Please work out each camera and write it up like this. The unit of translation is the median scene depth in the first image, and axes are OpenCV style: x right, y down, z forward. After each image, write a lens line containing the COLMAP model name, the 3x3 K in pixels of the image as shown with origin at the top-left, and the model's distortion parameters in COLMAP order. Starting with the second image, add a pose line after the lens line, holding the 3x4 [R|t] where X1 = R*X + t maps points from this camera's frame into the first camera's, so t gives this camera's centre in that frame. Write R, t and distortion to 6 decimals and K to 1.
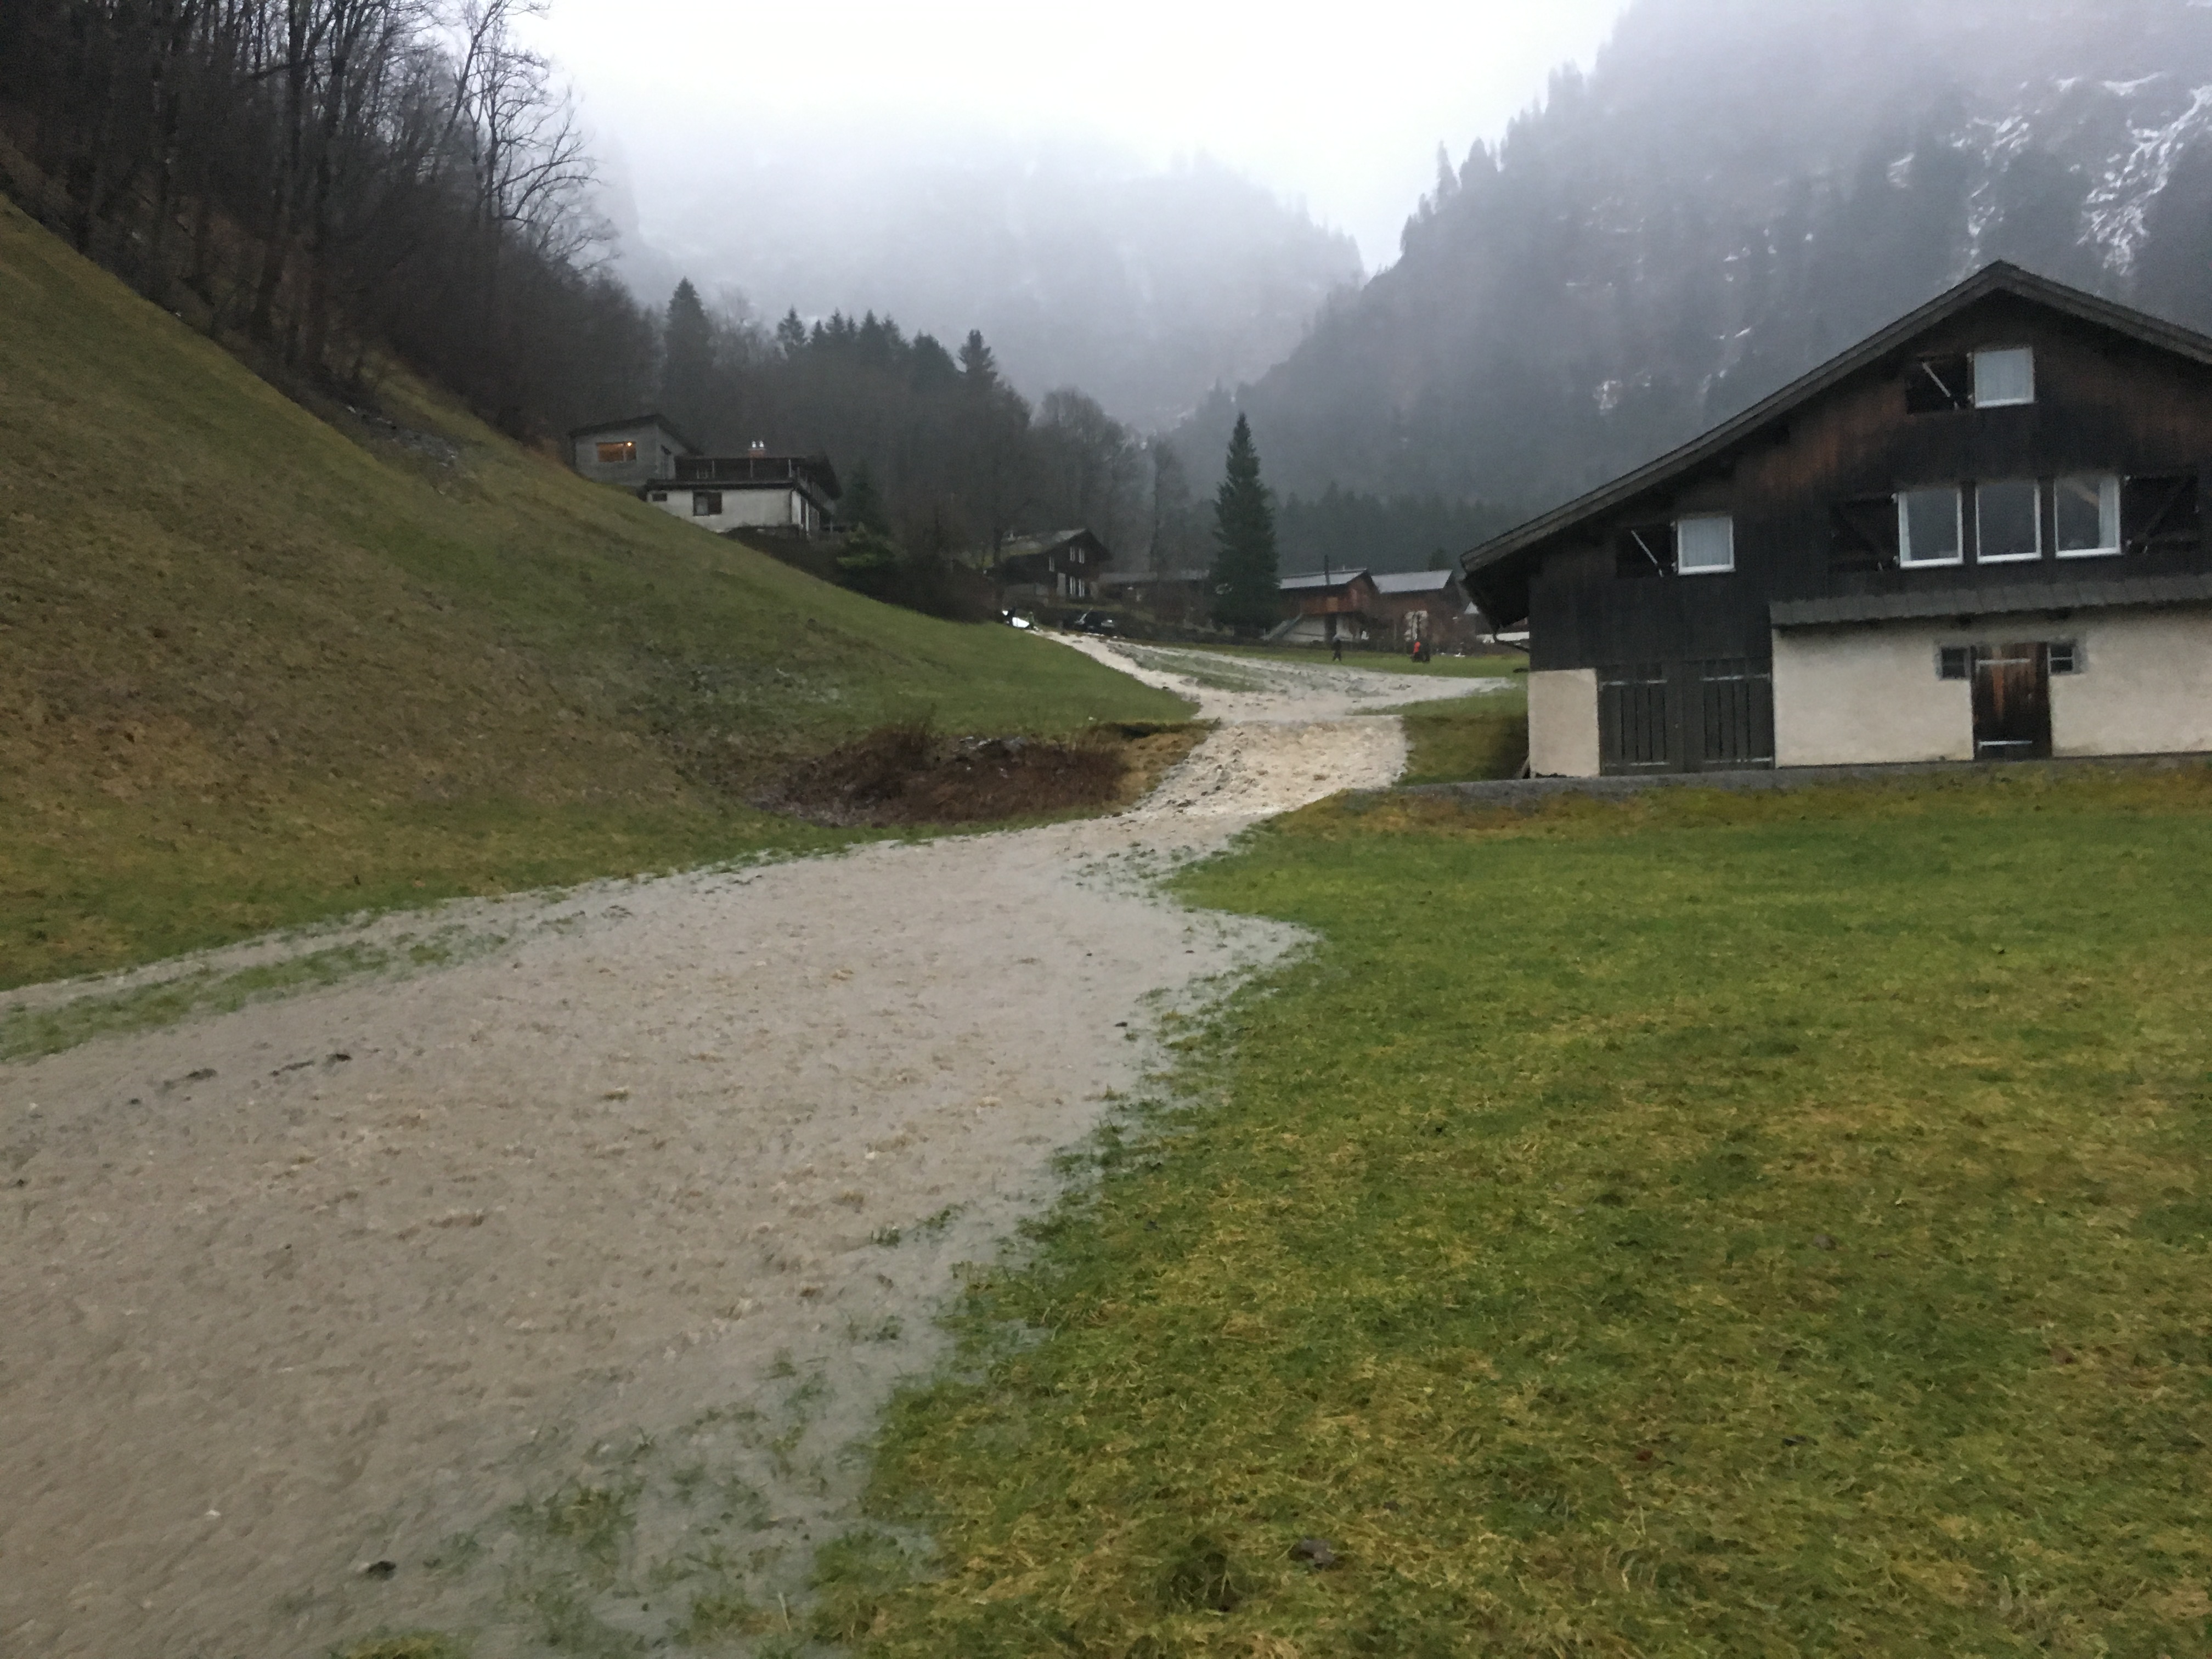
lens RADIAL K [[1862.8, 0, 1106.0], [0, 1862.8, 829.5], [0, 0, 1]] dist [0.060170, -0.072649]
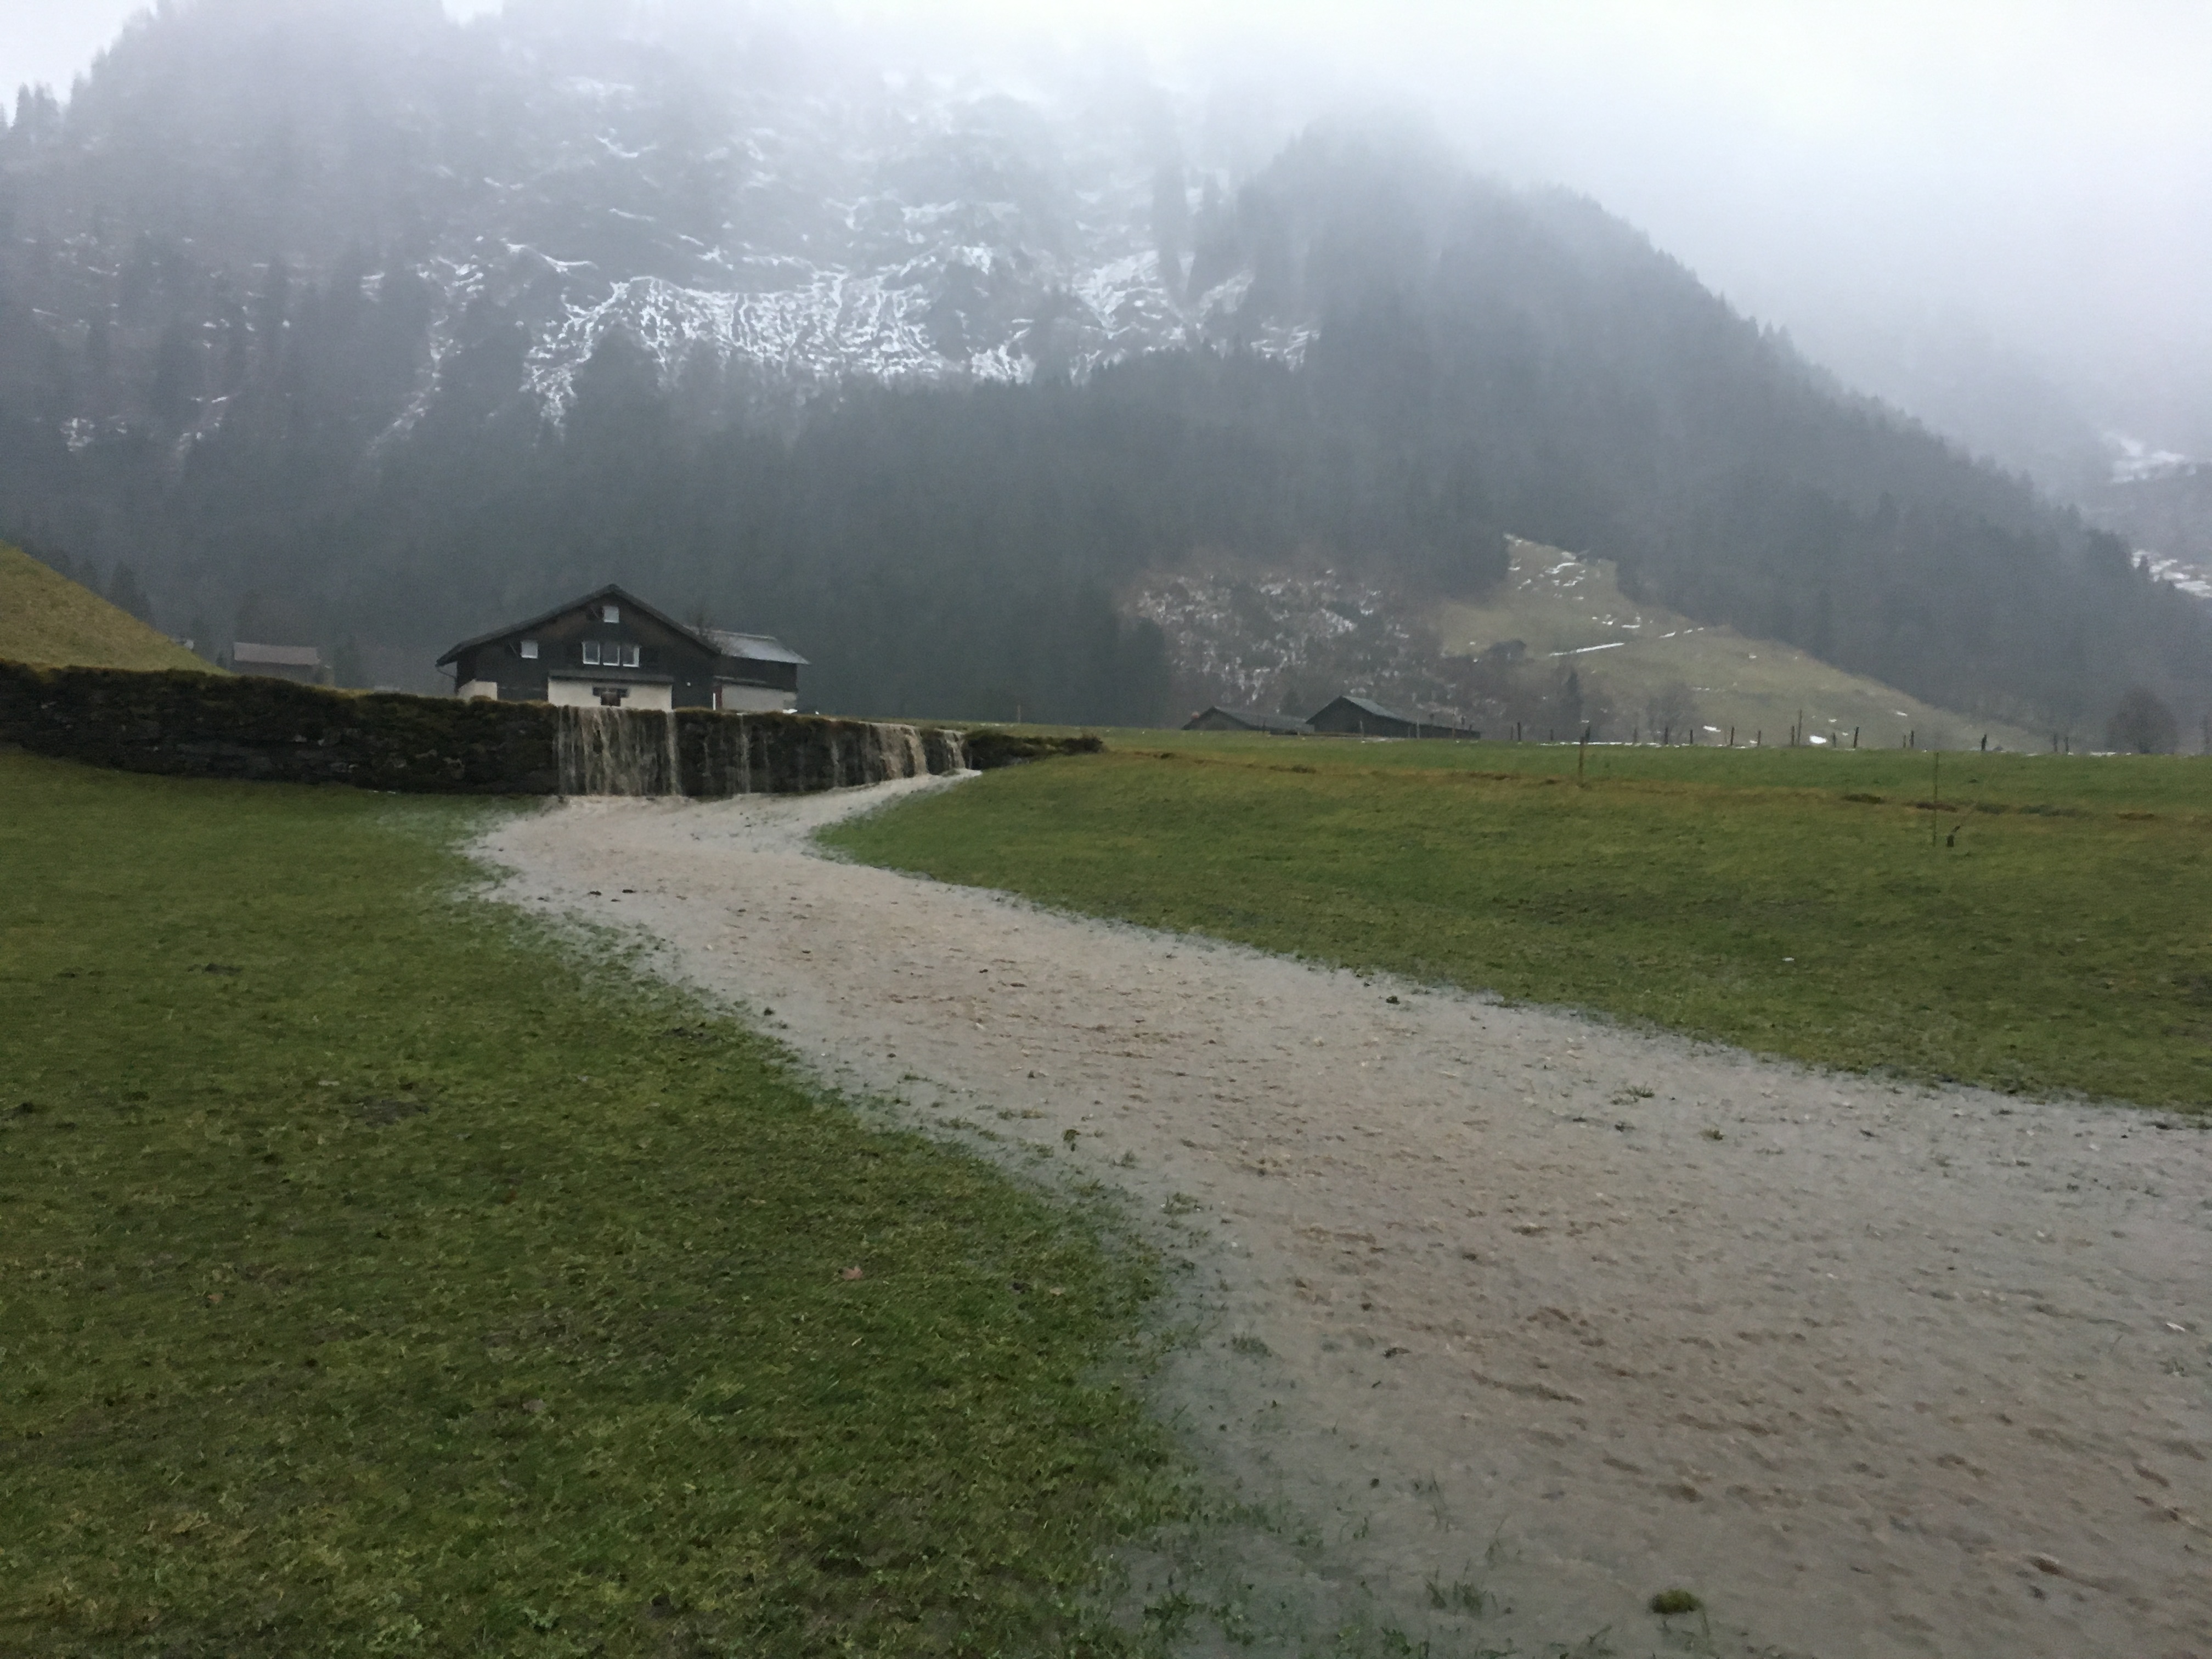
lens RADIAL K [[1862.8, 0, 1106.0], [0, 1862.8, 829.5], [0, 0, 1]] dist [0.060170, -0.072649]
pose [[0.700288, 0.051865, 0.711974, -0.049505], [-0.024445, 0.998515, -0.048694, 0.011480], [-0.713442, 0.016695, 0.700515, -0.077616]]
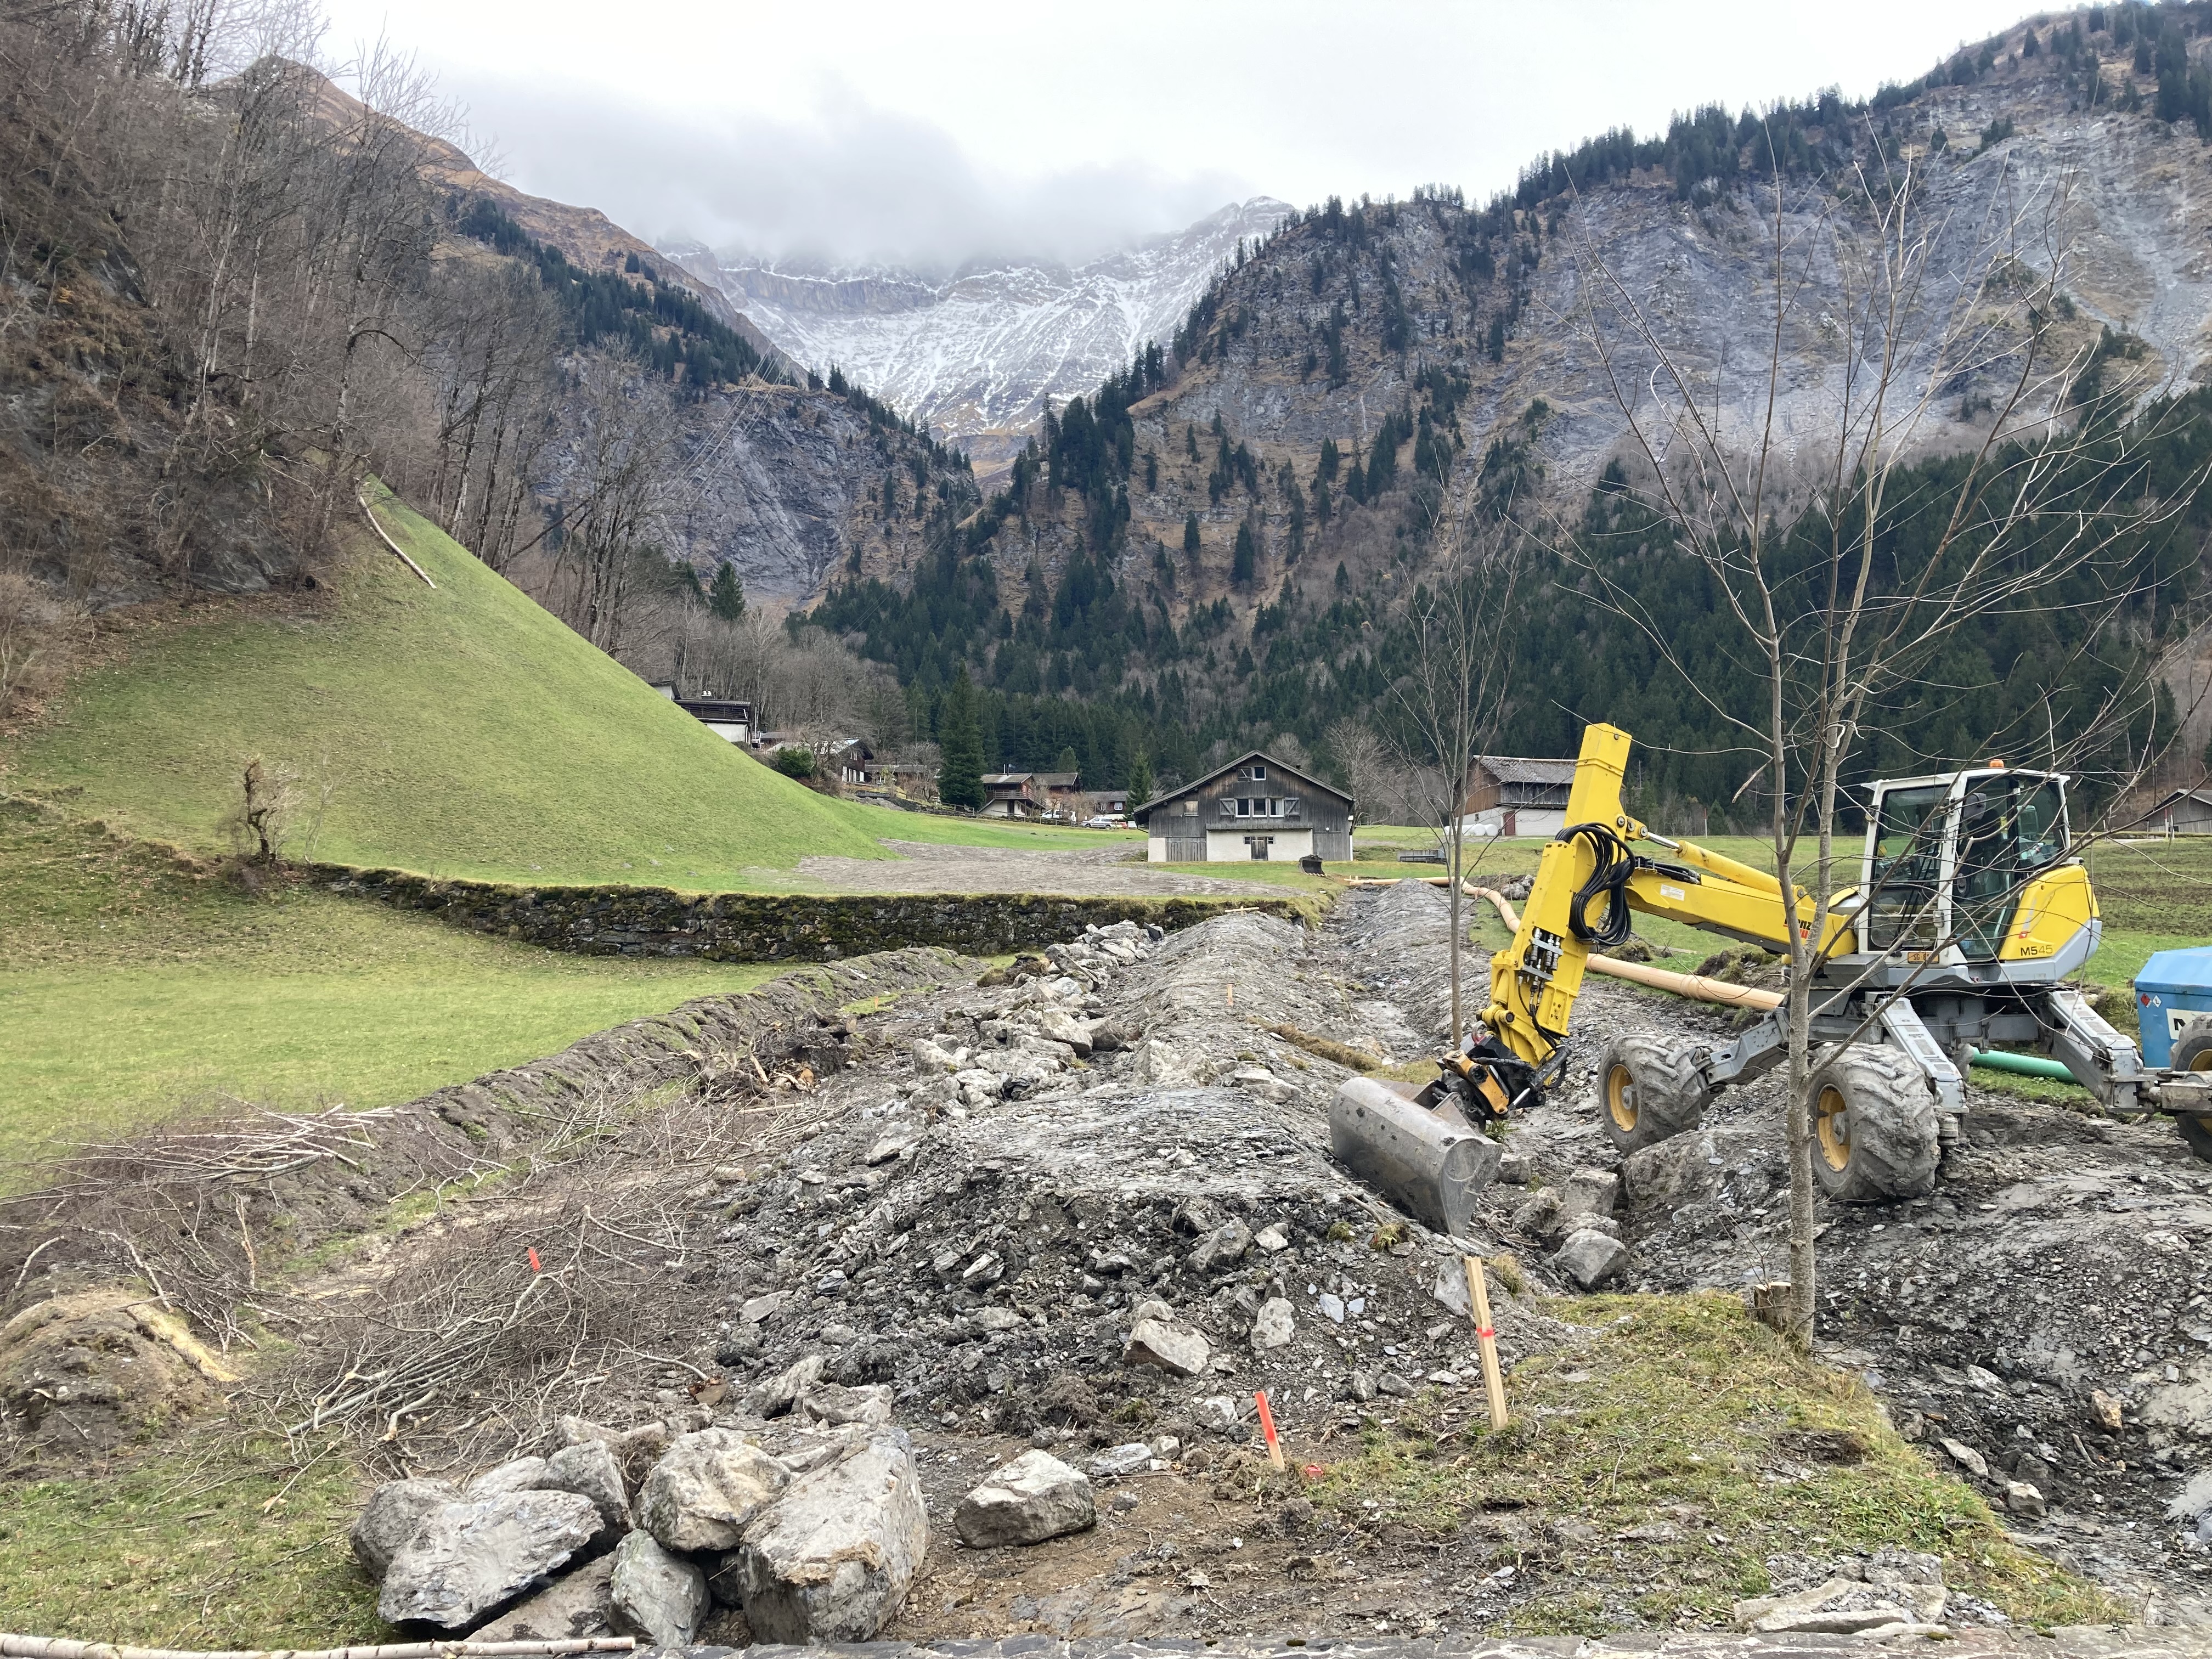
lens RADIAL K [[1800.4, 0, 1106.0], [0, 1800.4, 829.5], [0, 0, 1]] dist [-0.046380, 0.000210]
pose [[0.974401, 0.044335, 0.220404, -0.025967], [-0.025179, 0.995715, -0.088979, 0.008810], [-0.223404, 0.081151, 0.971342, -0.099363]]
